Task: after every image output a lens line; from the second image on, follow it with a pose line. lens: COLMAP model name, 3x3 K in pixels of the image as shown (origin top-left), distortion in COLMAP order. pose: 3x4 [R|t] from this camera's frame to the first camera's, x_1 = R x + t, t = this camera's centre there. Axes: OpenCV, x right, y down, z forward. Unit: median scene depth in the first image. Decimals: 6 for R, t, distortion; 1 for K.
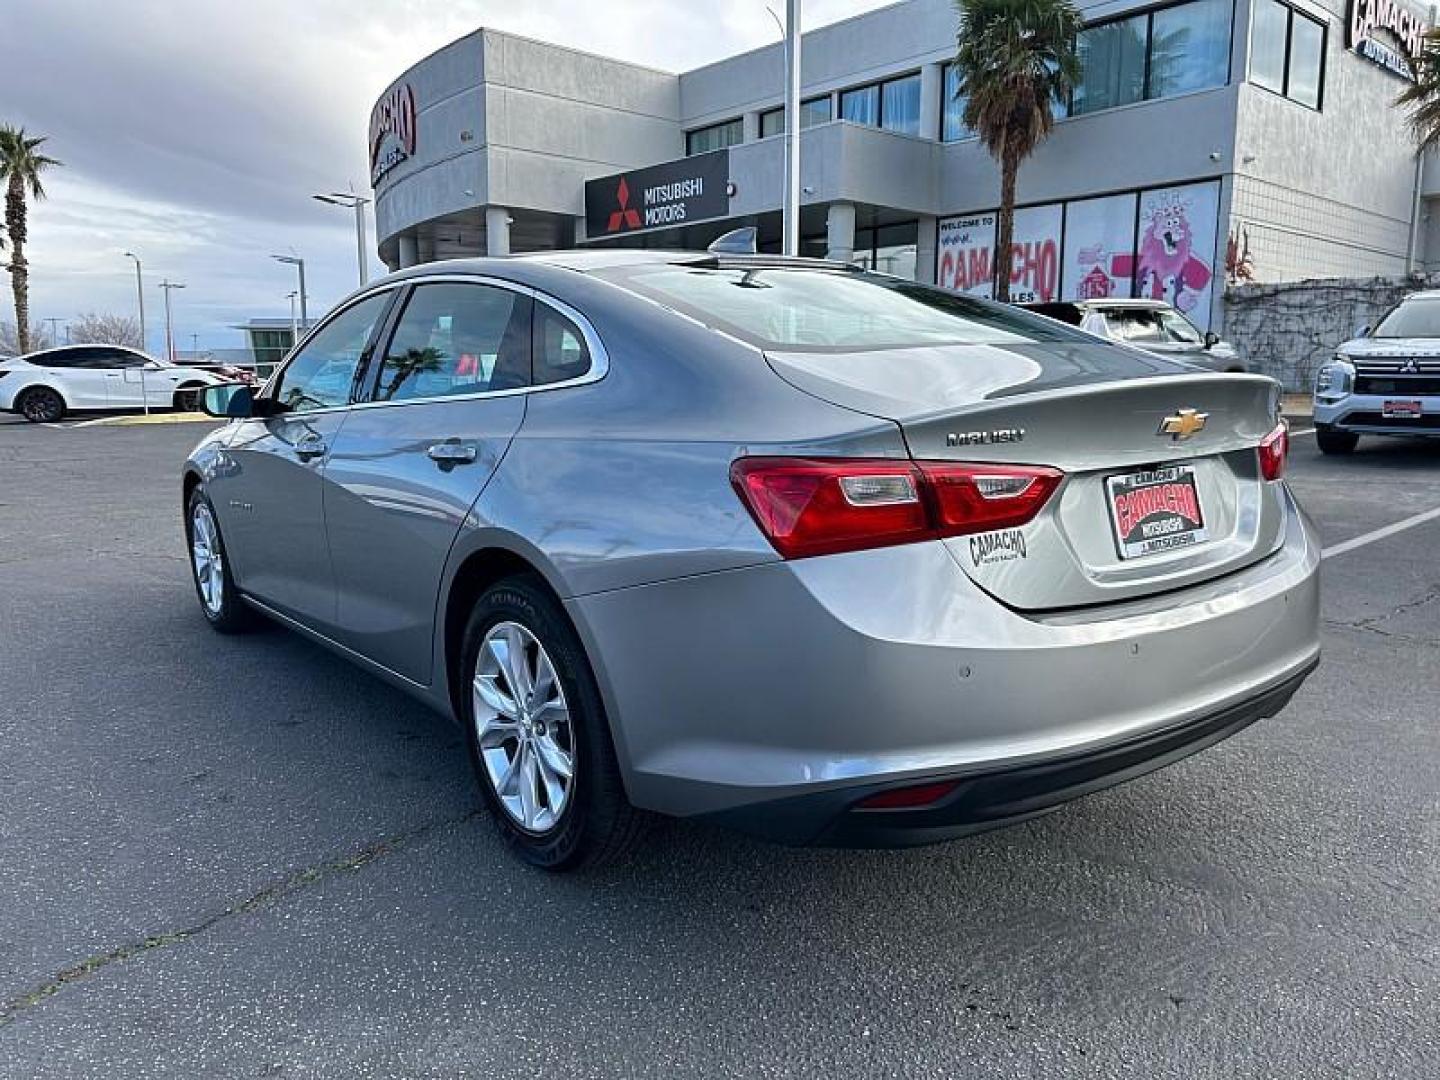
lens RADIAL K [[1096.7, 0, 711.0], [0, 1096.7, 555.0], [0, 0, 1]] dist [0.040900, -0.046623]
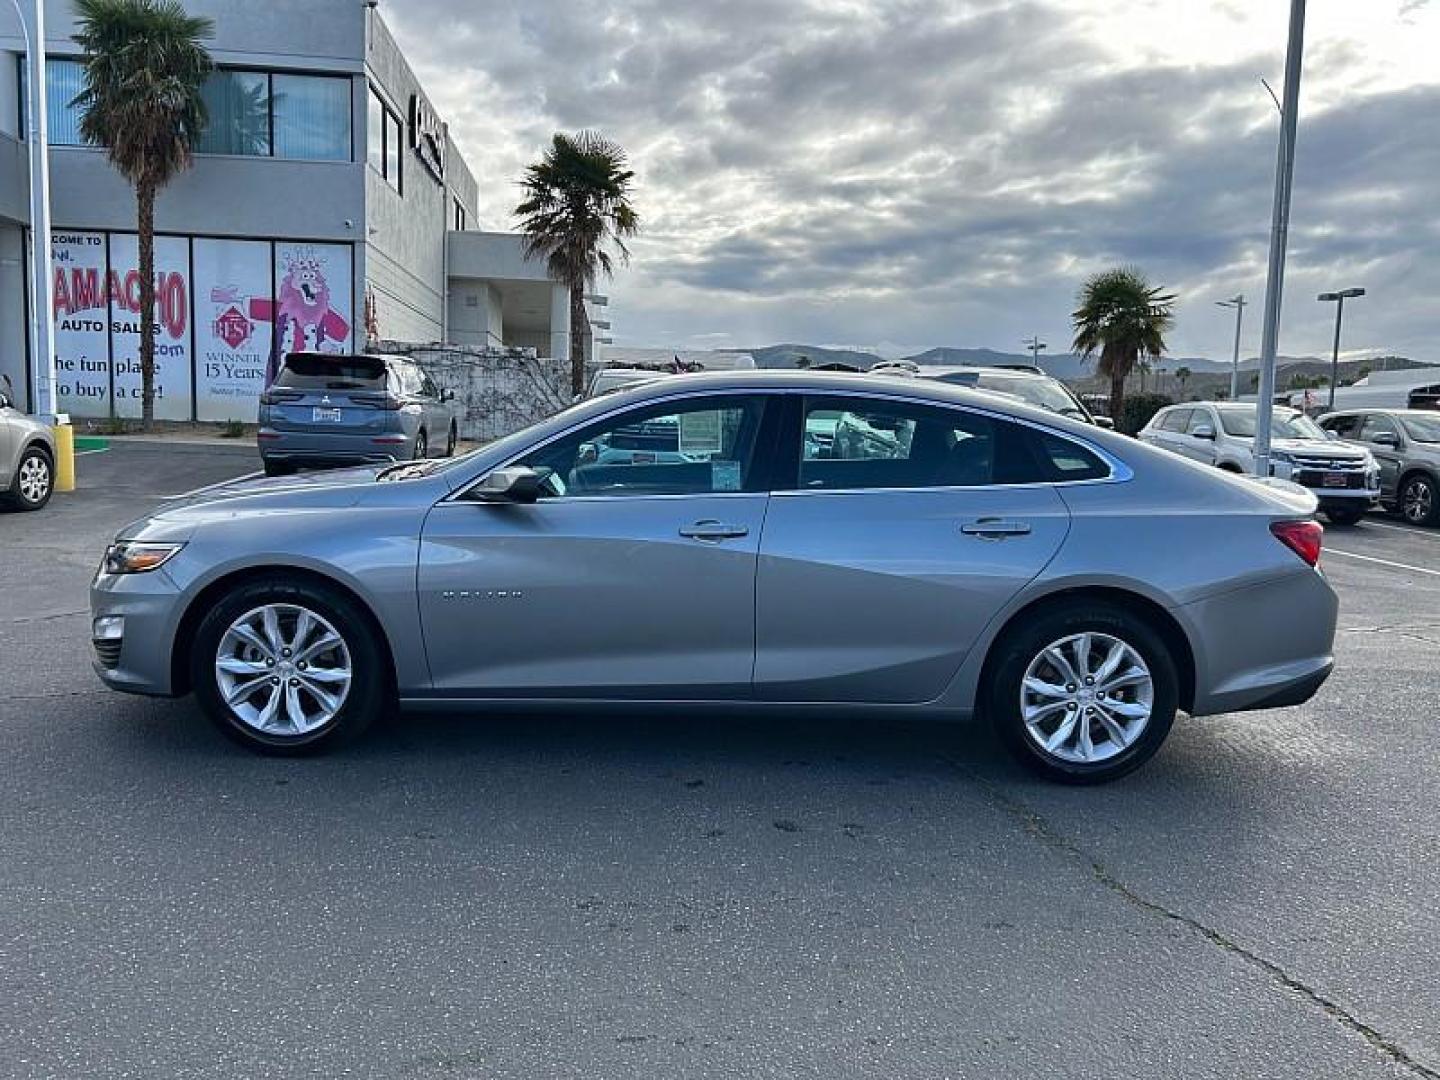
lens RADIAL K [[1096.7, 0, 720.2], [0, 1096.7, 542.1], [0, 0, 1]] dist [0.040900, -0.046623]
pose [[0.597750, -0.059618, 0.799462, -0.215055], [0.089511, 0.995959, 0.007345, -0.015579], [-0.796669, 0.067170, 0.600671, 0.056376]]
